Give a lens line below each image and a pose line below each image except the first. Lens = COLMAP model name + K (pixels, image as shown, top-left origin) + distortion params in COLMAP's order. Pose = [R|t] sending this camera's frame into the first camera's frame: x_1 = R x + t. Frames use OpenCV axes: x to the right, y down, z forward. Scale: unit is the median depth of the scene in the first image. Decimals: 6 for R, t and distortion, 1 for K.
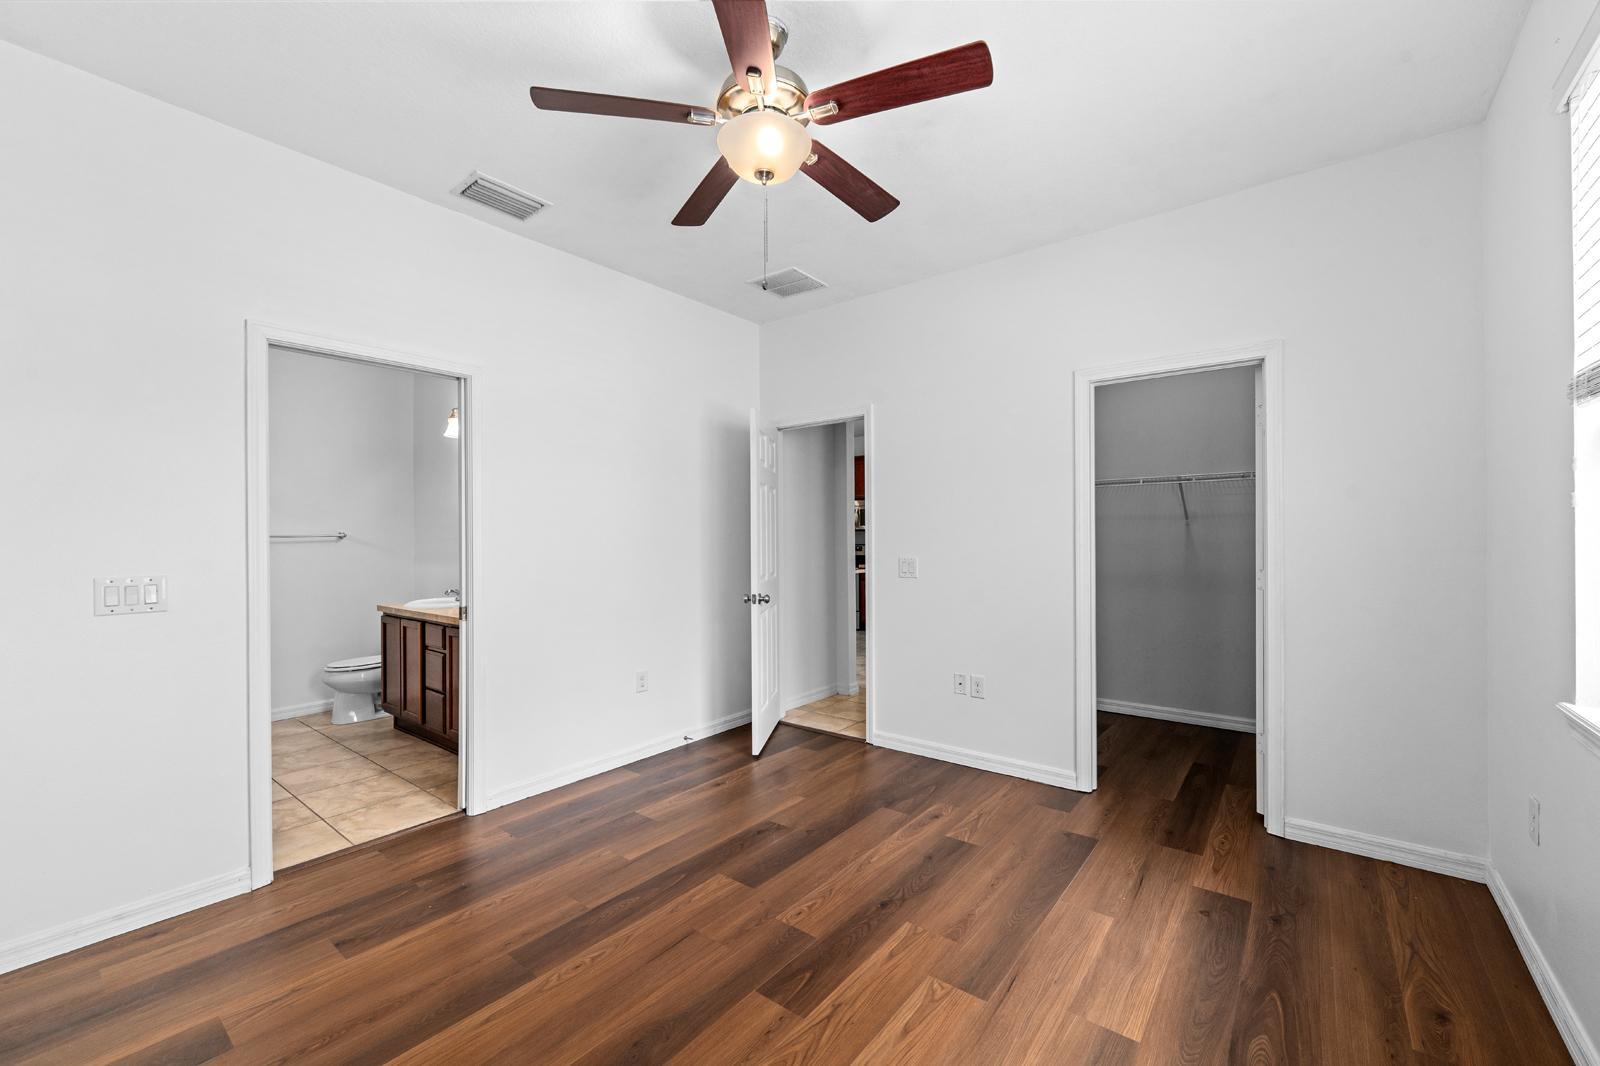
lens RADIAL K [[651.7, 0, 798.9], [0, 651.7, 541.8], [0, 0, 1]] dist [-0.001174, 0.000187]
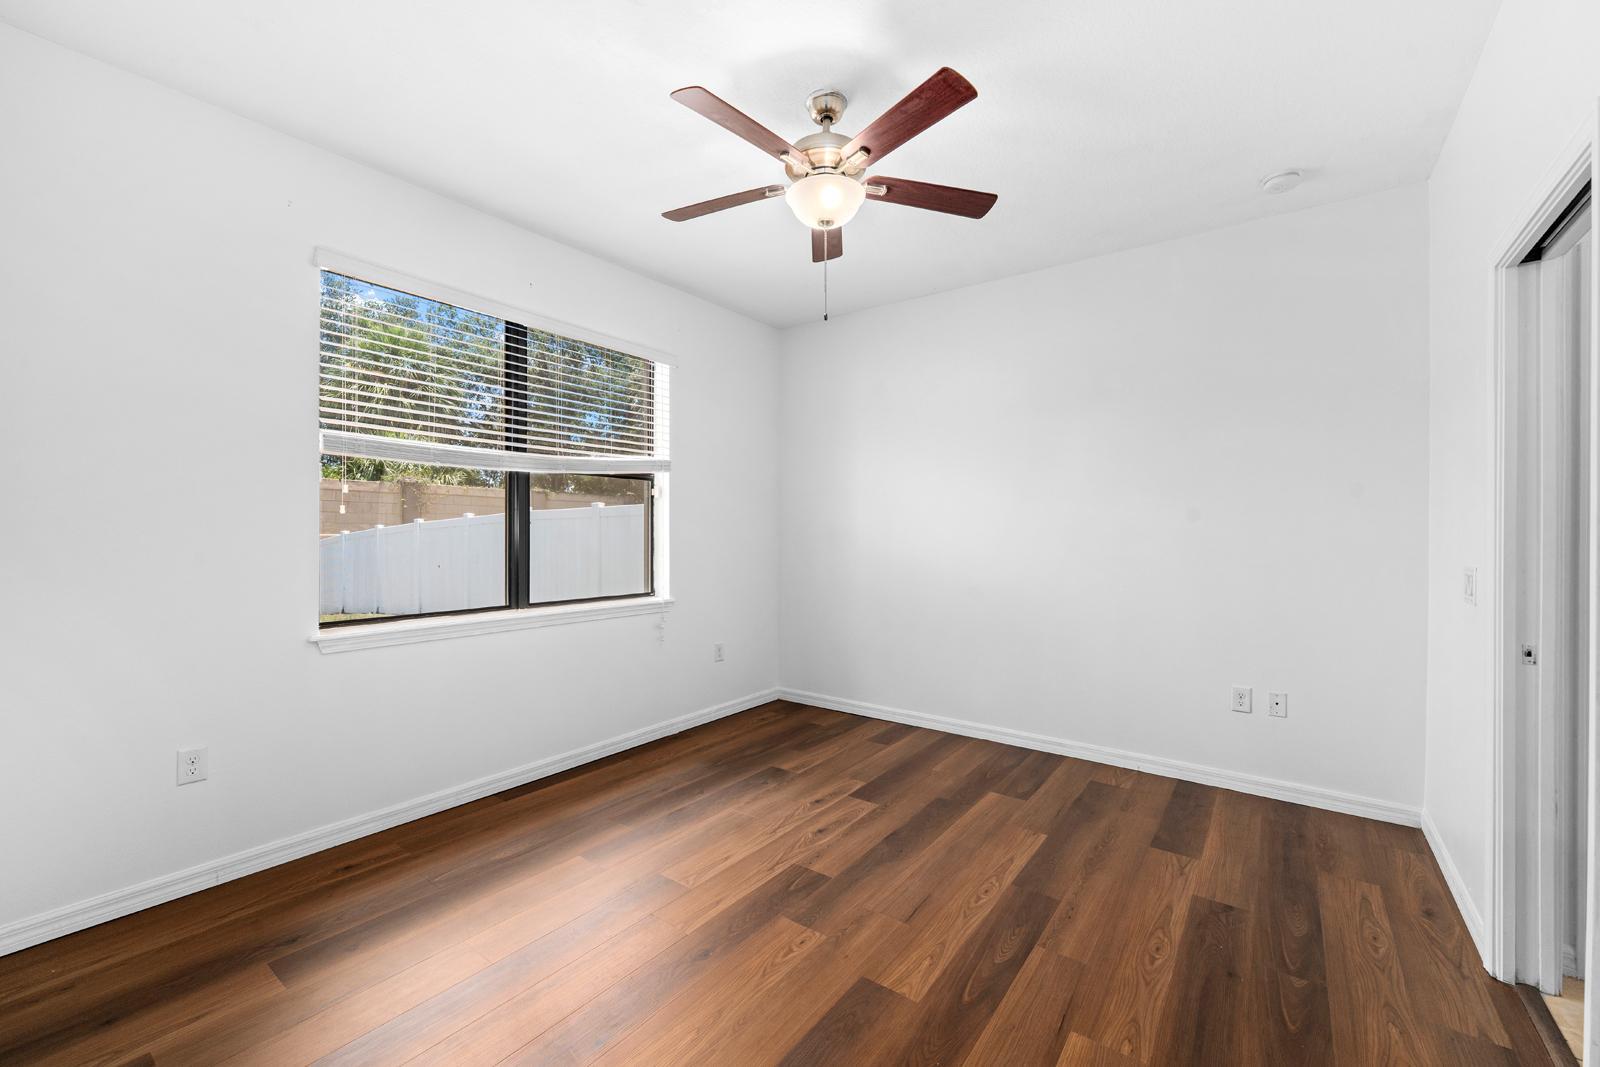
lens RADIAL K [[651.7, 0, 809.5], [0, 651.7, 528.3], [0, 0, 1]] dist [-0.001174, 0.000187]
pose [[-0.999042, 0.003702, -0.043613, 0.026857], [0.003776, 0.999992, -0.001615, -0.006035], [0.043607, -0.001778, -0.999047, 1.874749]]
